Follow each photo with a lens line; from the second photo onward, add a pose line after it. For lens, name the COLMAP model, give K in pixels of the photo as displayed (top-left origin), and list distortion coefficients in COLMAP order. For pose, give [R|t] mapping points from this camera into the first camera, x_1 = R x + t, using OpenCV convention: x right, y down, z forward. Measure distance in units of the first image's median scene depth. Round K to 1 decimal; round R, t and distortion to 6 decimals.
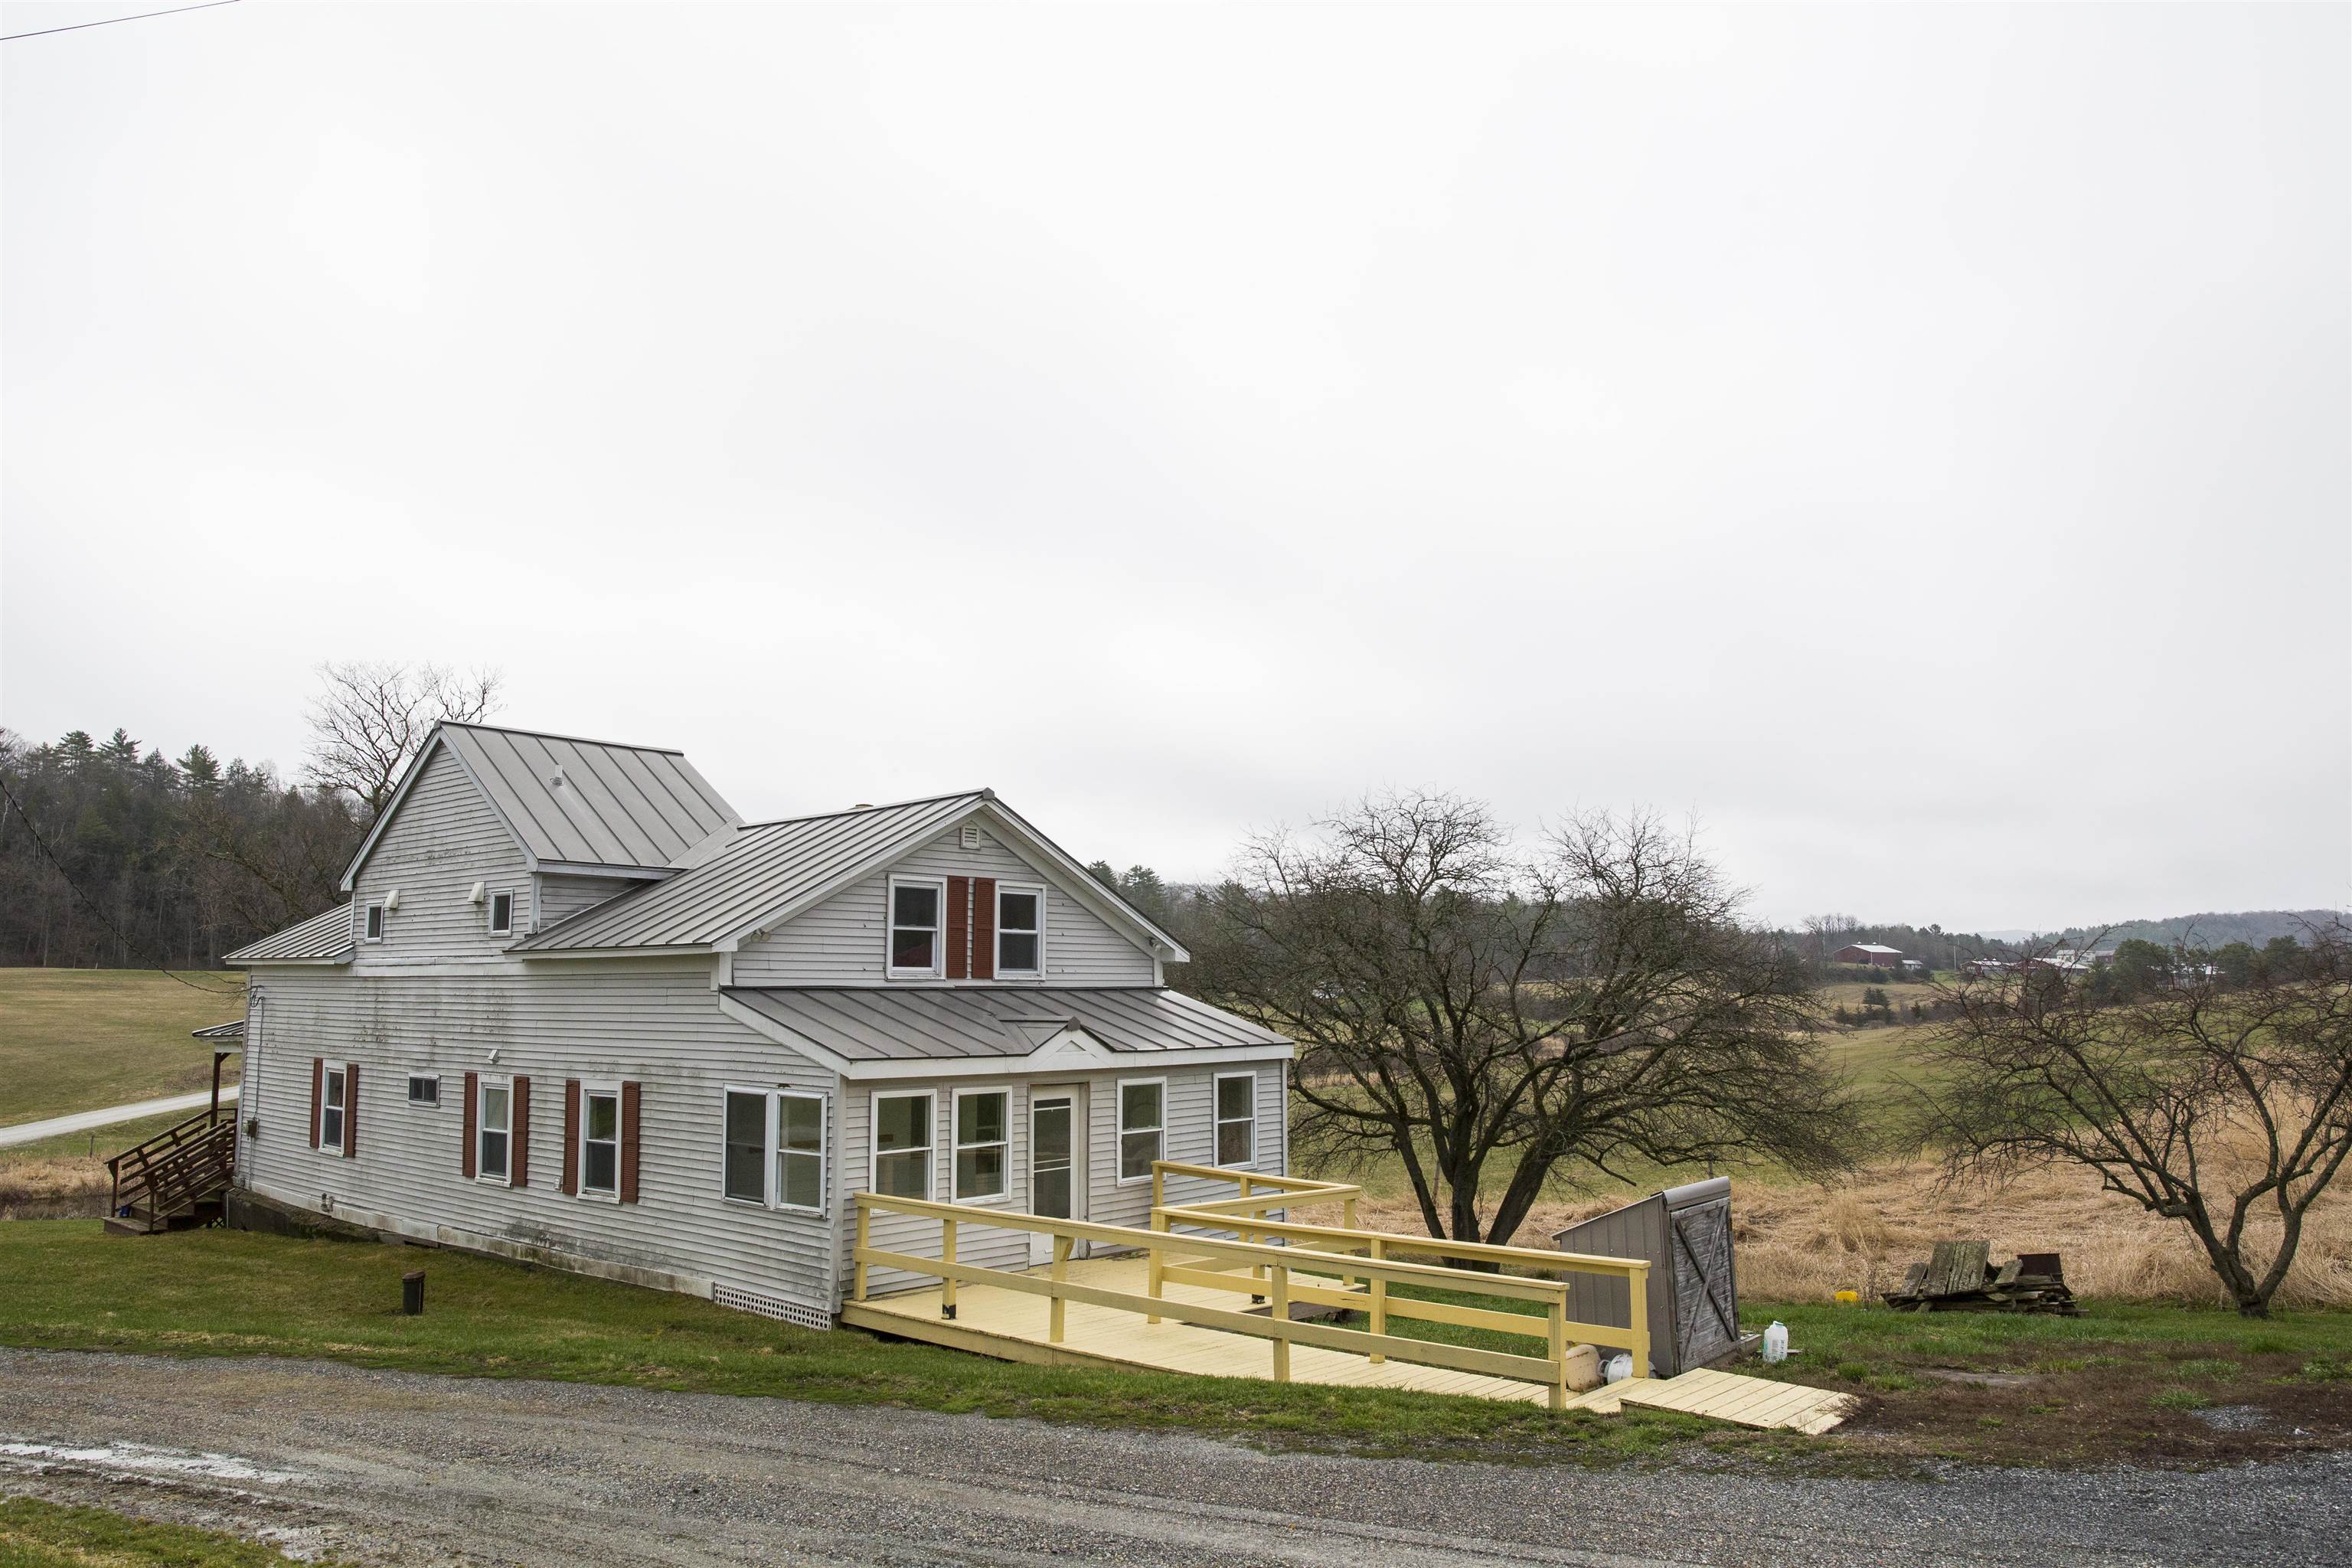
lens RADIAL K [[1636.9, 0, 1183.0], [0, 1636.9, 778.3], [0, 0, 1]] dist [-0.041493, -0.003662]
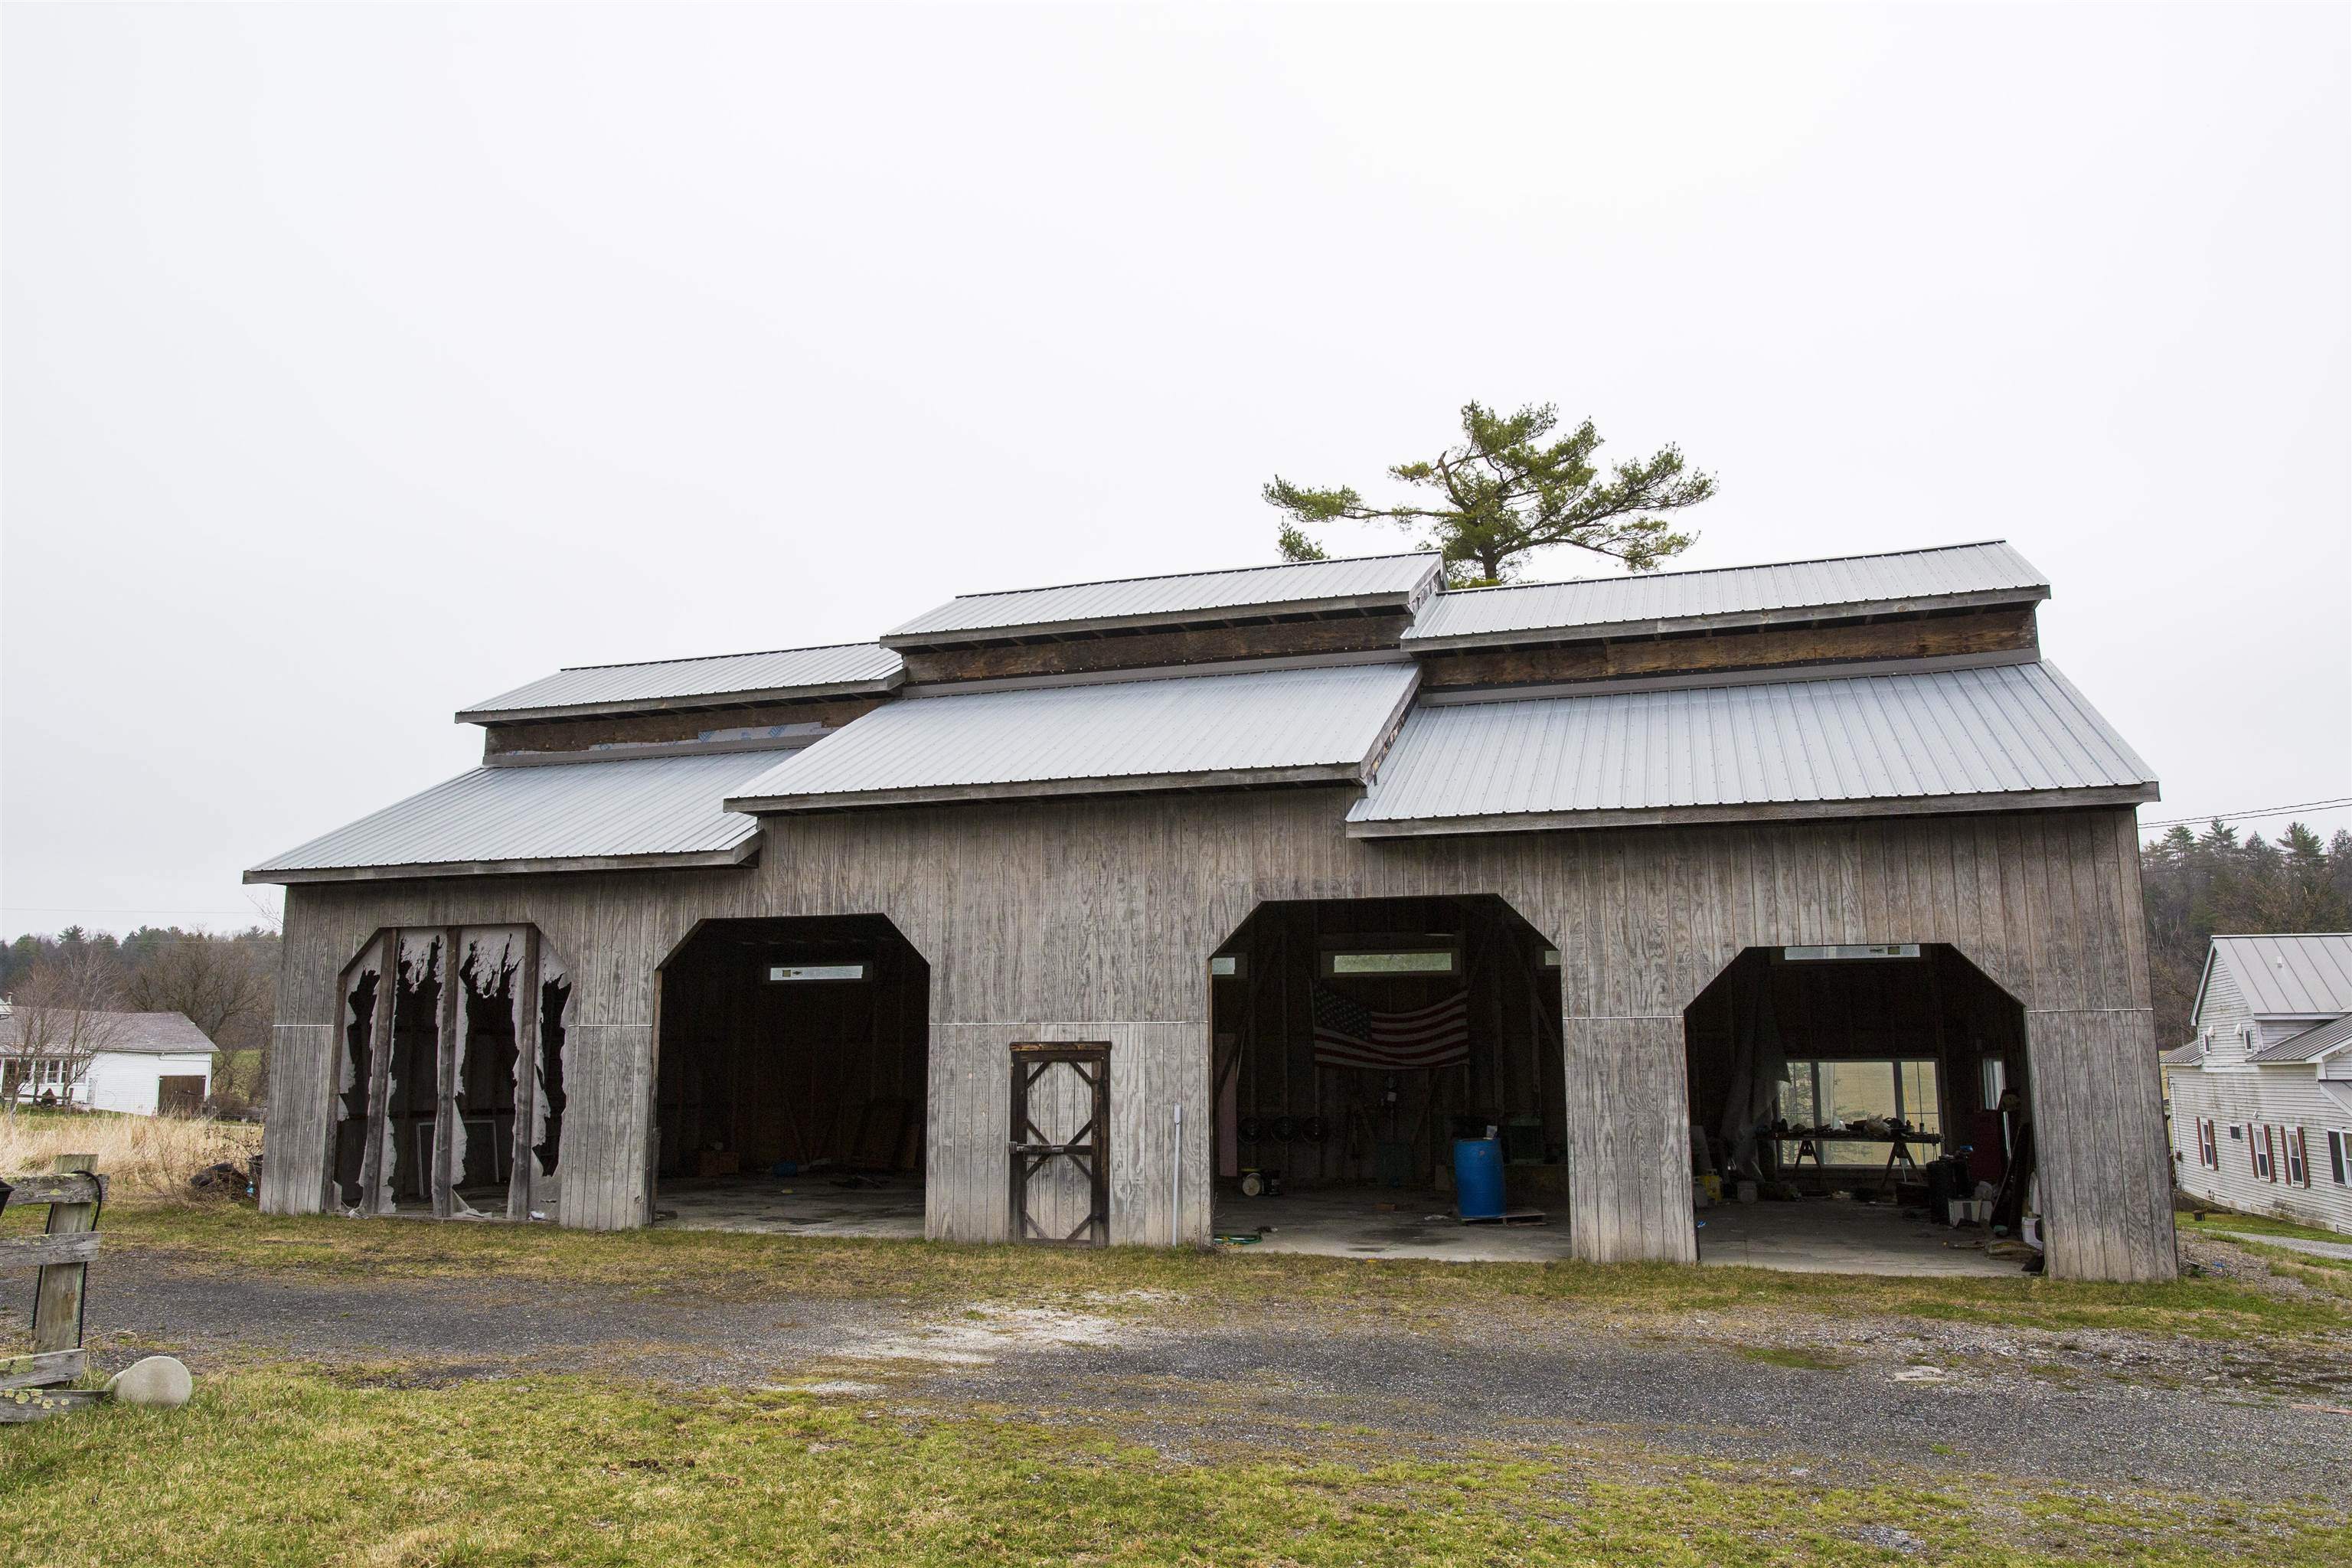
lens RADIAL K [[1732.1, 0, 1171.1], [0, 1732.1, 780.0], [0, 0, 1]] dist [-0.047494, 0.010178]
pose [[0.400129, -0.150382, -0.904036, 0.847820], [0.117878, 0.986696, -0.111959, -0.132568], [0.908846, -0.061768, 0.412533, -0.882305]]
